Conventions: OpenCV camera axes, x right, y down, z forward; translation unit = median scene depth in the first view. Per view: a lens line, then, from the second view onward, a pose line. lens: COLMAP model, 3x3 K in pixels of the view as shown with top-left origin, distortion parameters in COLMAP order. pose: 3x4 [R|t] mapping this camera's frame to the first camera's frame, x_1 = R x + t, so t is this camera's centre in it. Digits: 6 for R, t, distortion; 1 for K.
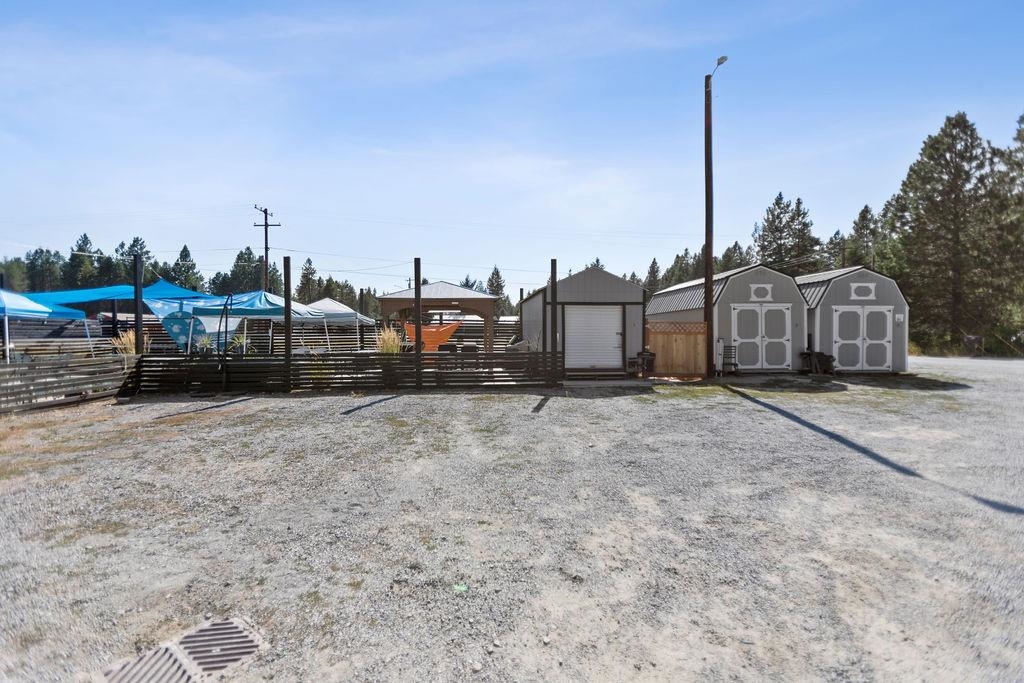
lens RADIAL K [[465.3, 0, 512.0], [0, 465.3, 341.5], [0, 0, 1]] dist [0.002029, 0.001045]
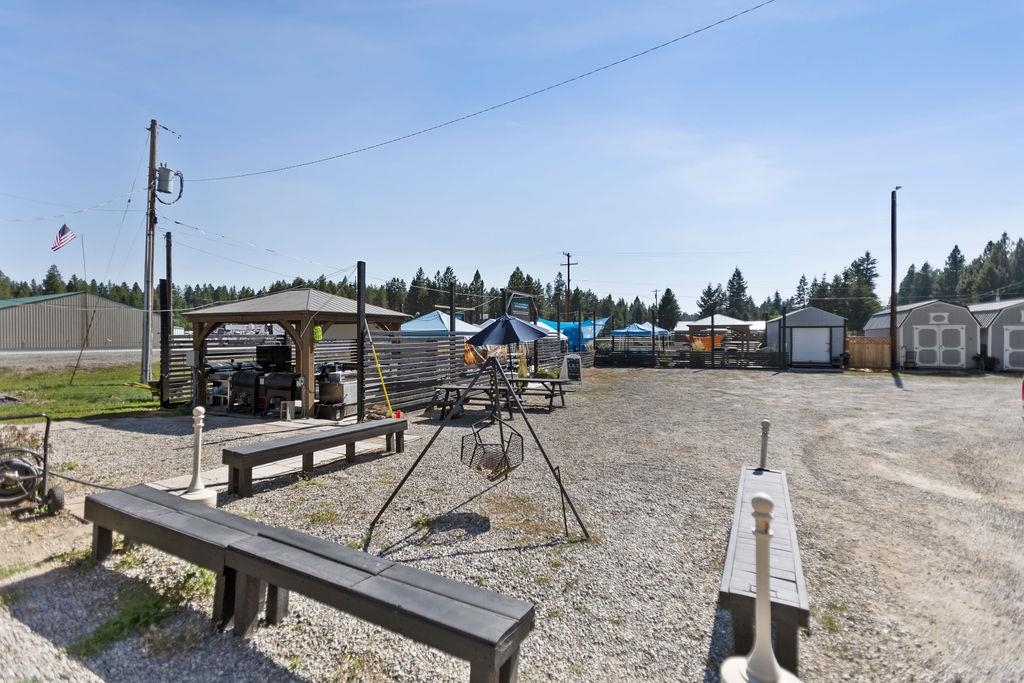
lens RADIAL K [[465.3, 0, 512.0], [0, 465.3, 341.5], [0, 0, 1]] dist [0.002029, 0.001045]
pose [[0.886553, 0.009468, -0.462530, -0.018354], [-0.012433, 0.999917, -0.003362, -0.002237], [0.462460, 0.008731, 0.886597, -1.070245]]
